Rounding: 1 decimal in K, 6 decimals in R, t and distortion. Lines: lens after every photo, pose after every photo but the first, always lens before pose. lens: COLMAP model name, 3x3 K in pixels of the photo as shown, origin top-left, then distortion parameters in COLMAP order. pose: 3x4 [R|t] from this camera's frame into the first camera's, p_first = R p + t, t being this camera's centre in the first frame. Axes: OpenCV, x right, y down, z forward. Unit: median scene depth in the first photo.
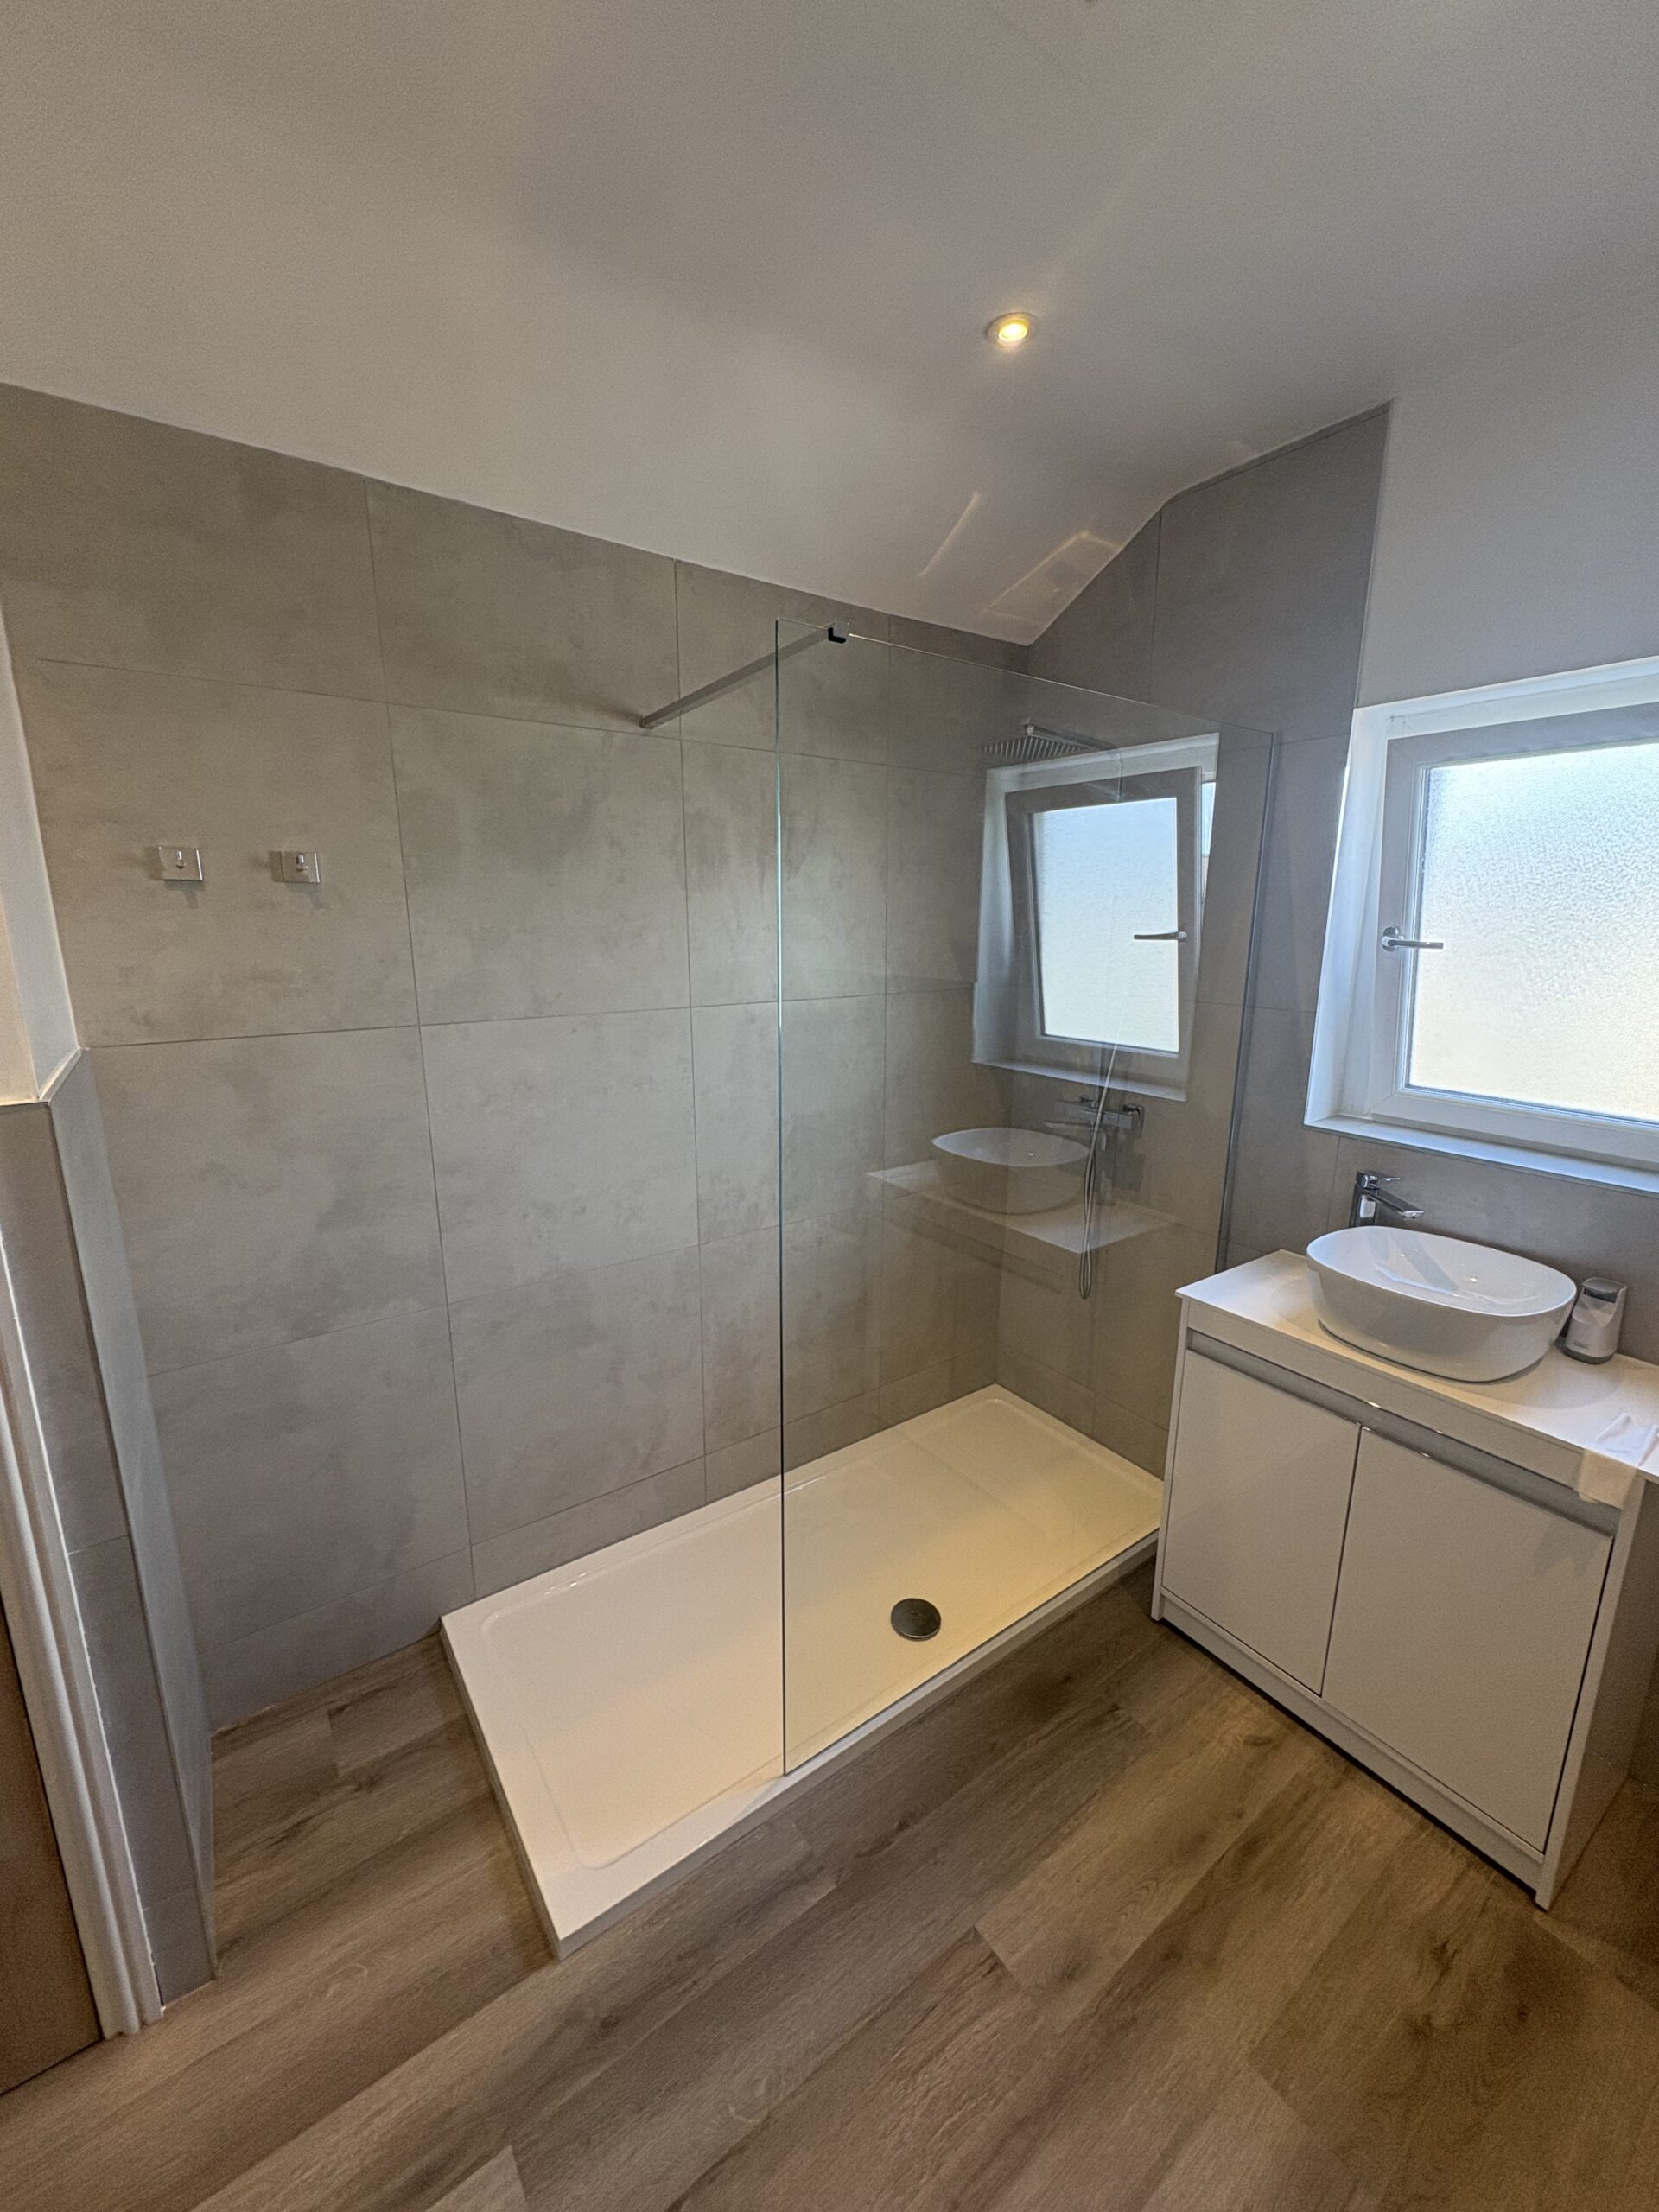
lens RADIAL K [[875.4, 0, 834.9], [0, 875.4, 1105.0], [0, 0, 1]] dist [-0.000758, 0.000065]
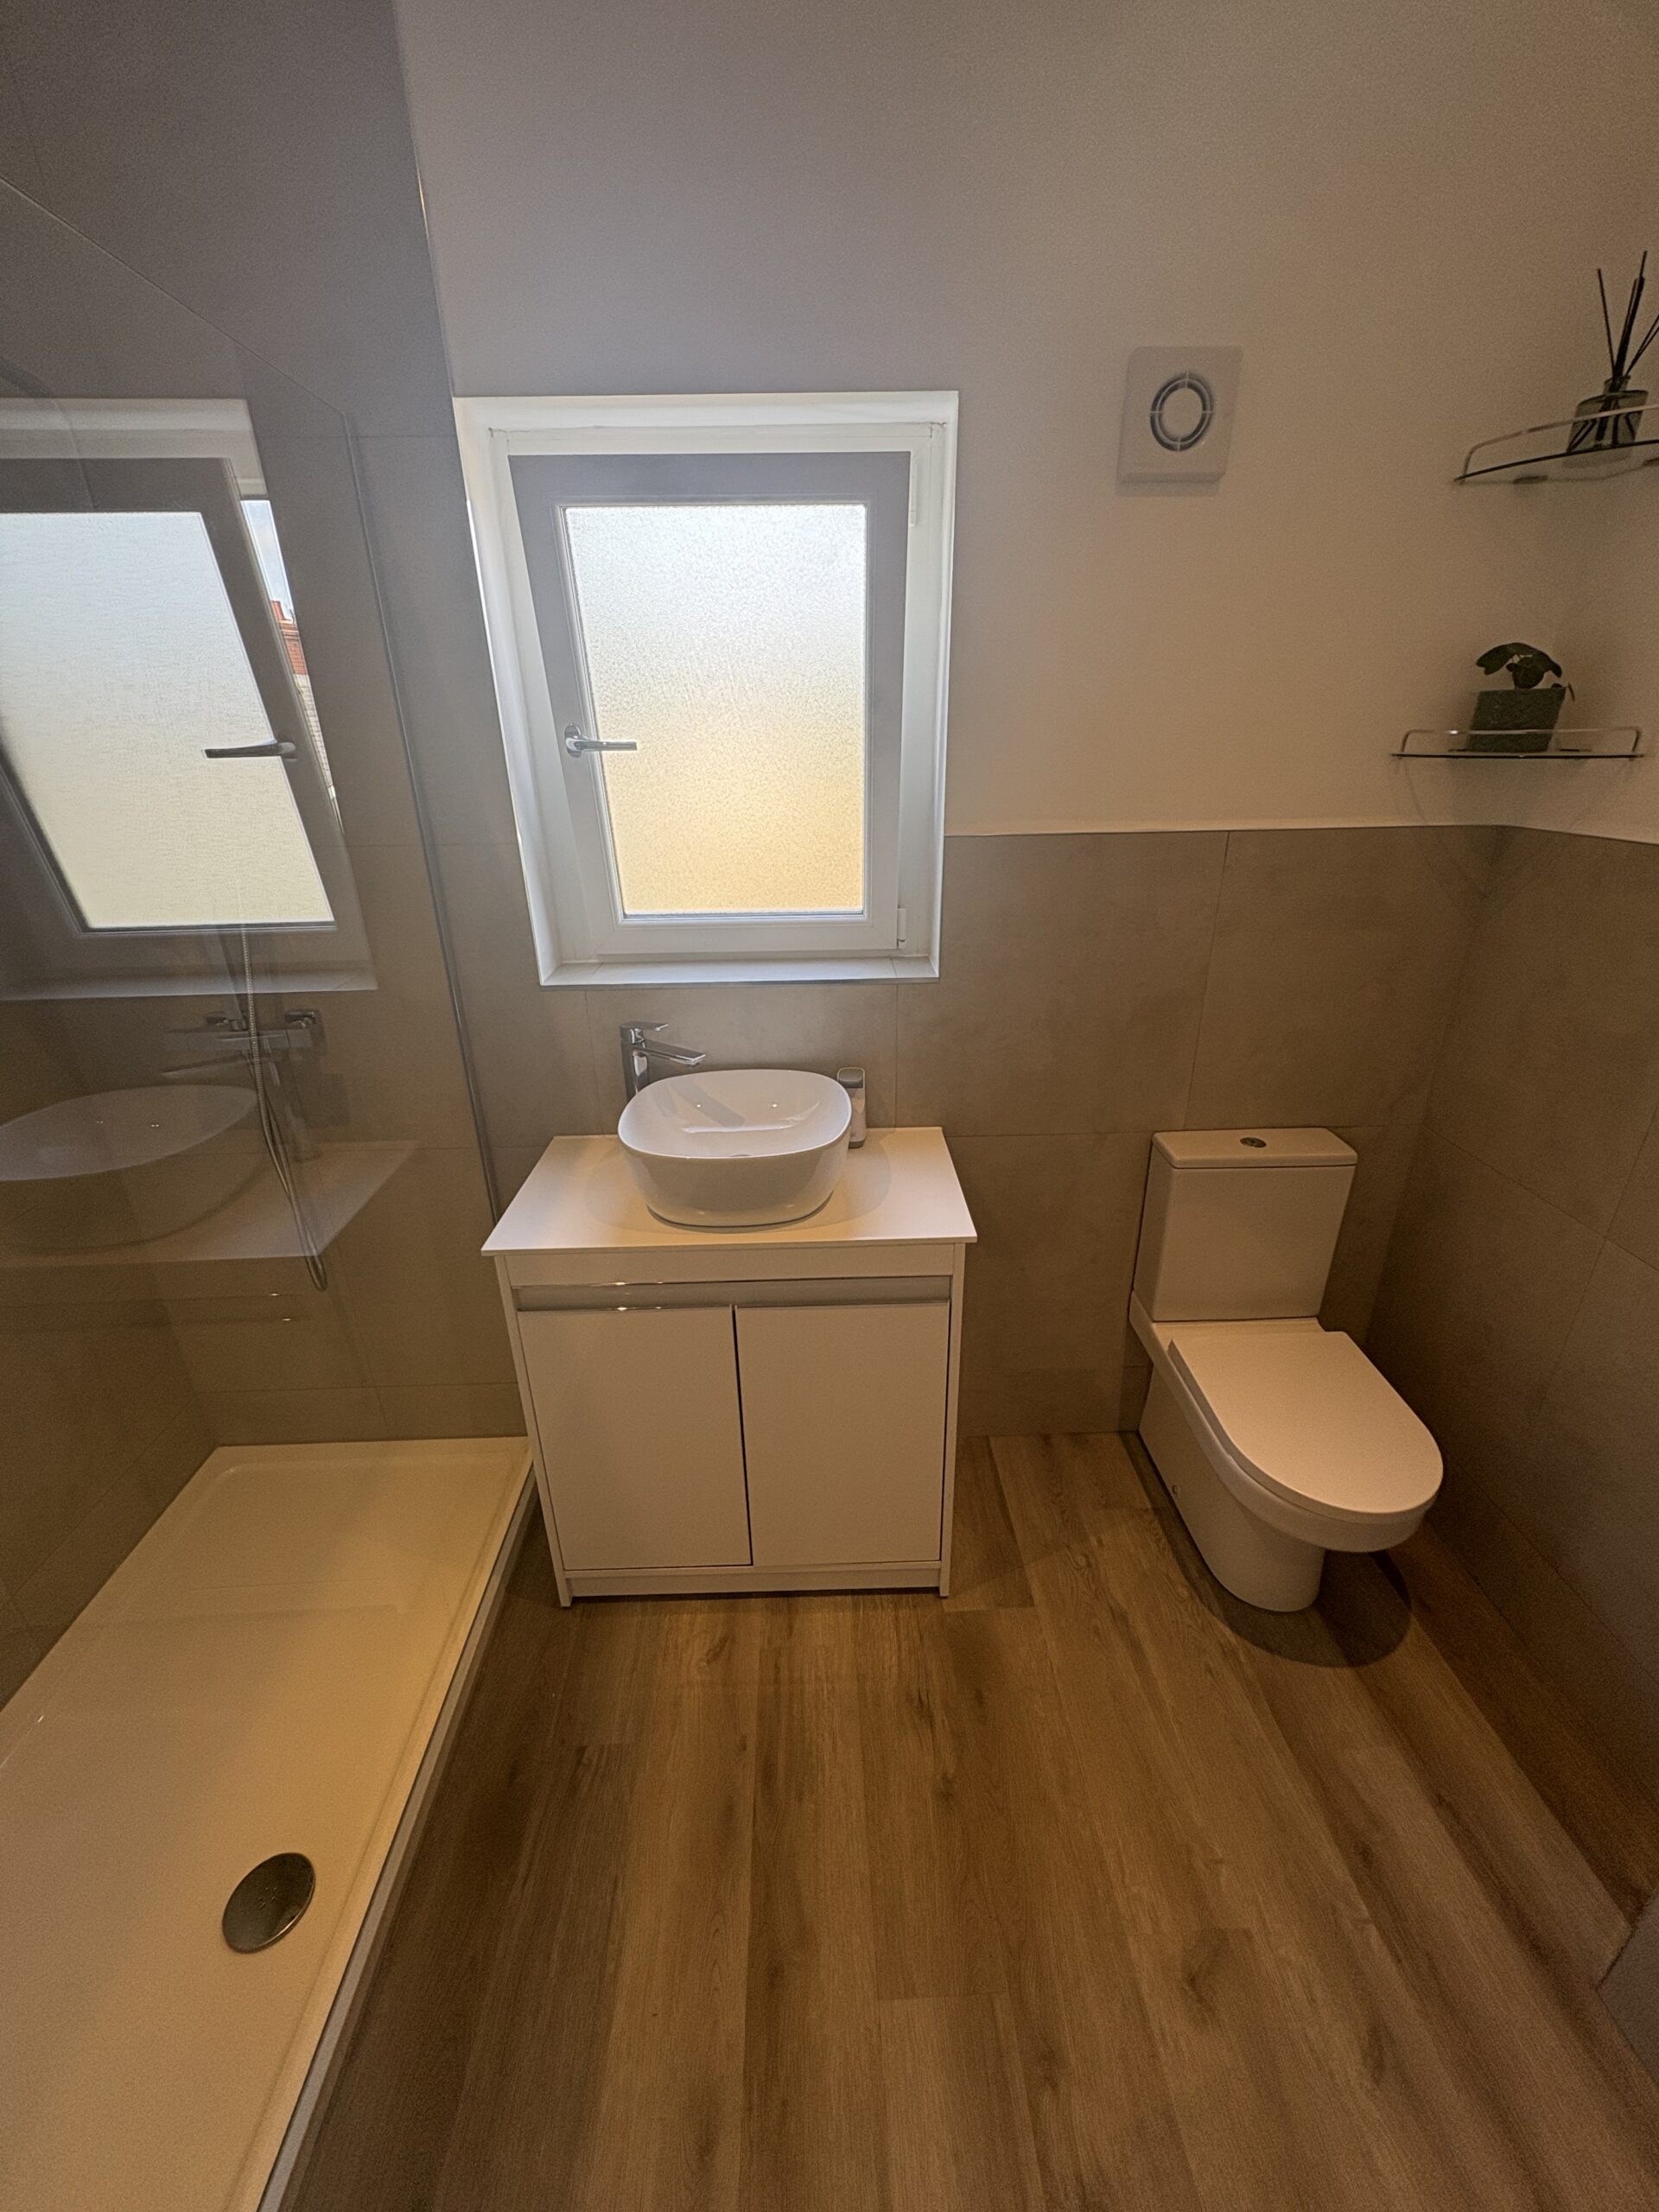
lens RADIAL K [[875.4, 0, 828.3], [0, 875.4, 1100.5], [0, 0, 1]] dist [-0.000758, 0.000065]
pose [[0.560775, -0.335638, 0.756887, 0.039668], [0.194954, 0.941974, 0.273273, -0.053623], [-0.804689, -0.005686, 0.593670, 0.342460]]
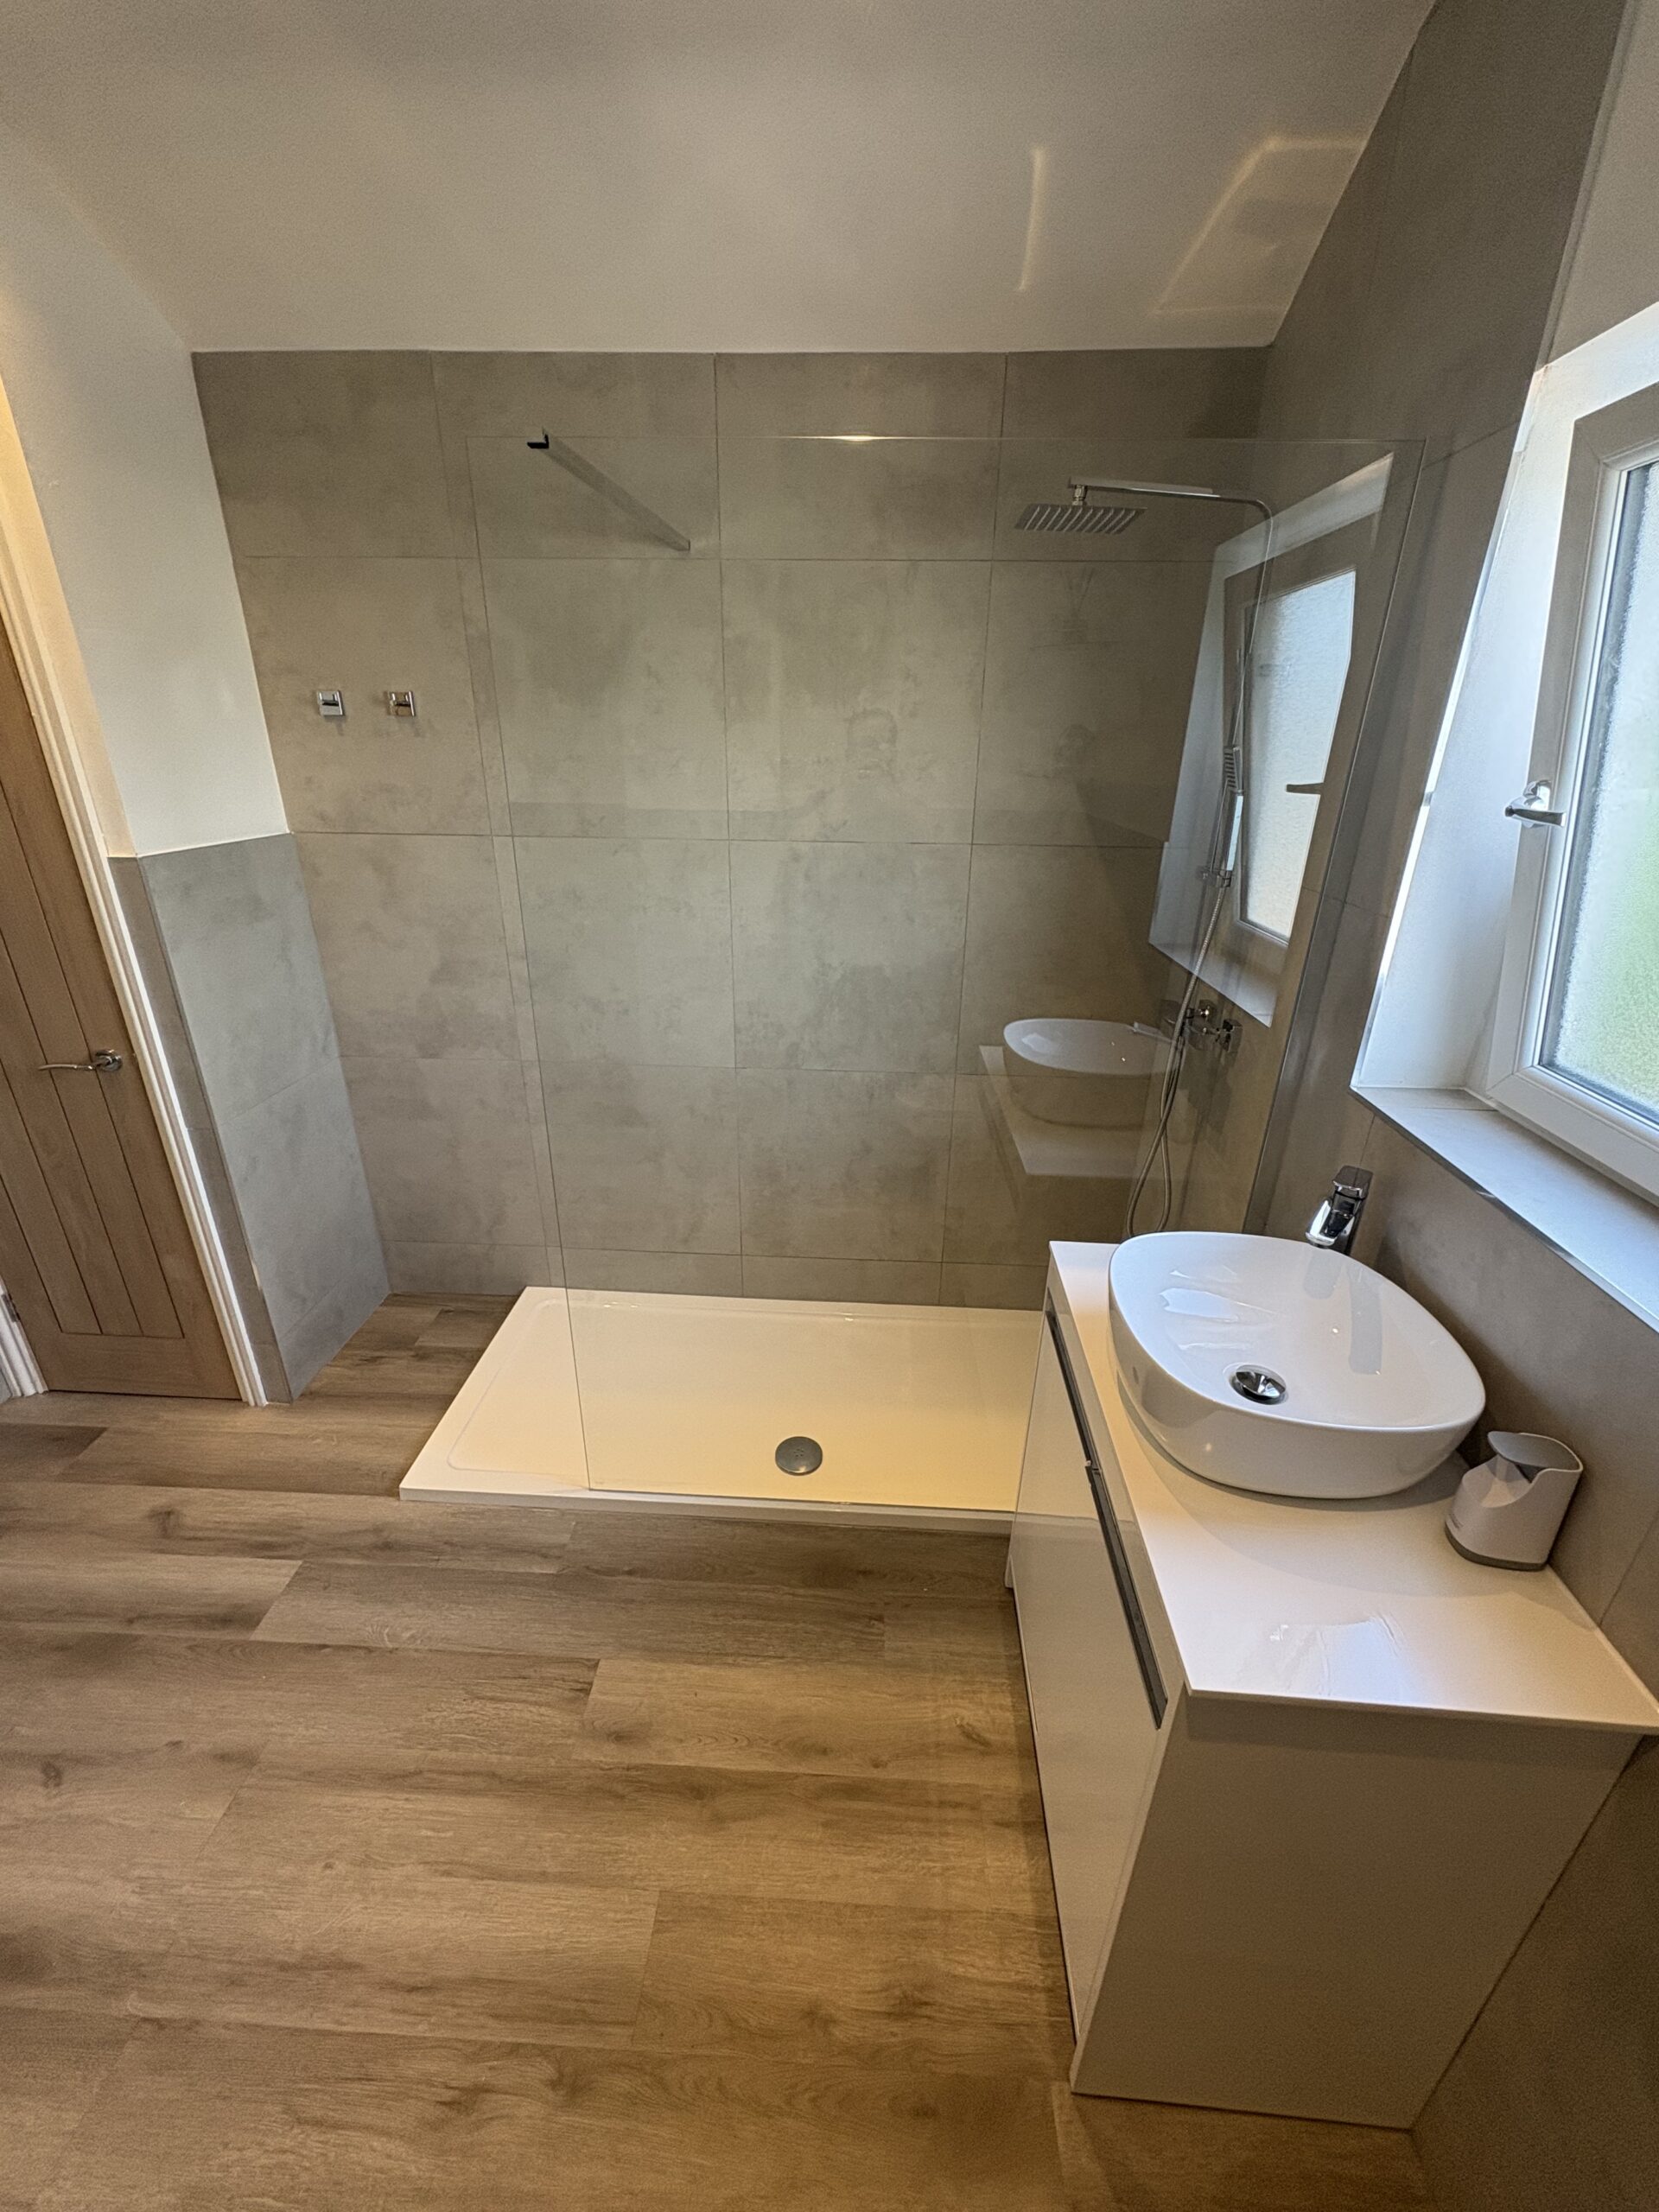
lens RADIAL K [[875.4, 0, 834.8], [0, 875.4, 1106.9], [0, 0, 1]] dist [-0.000758, 0.000065]
pose [[0.781495, 0.248013, -0.572498, 0.698332], [-0.145528, 0.964746, 0.219286, -0.059857], [0.606701, -0.088056, 0.790038, 0.260182]]
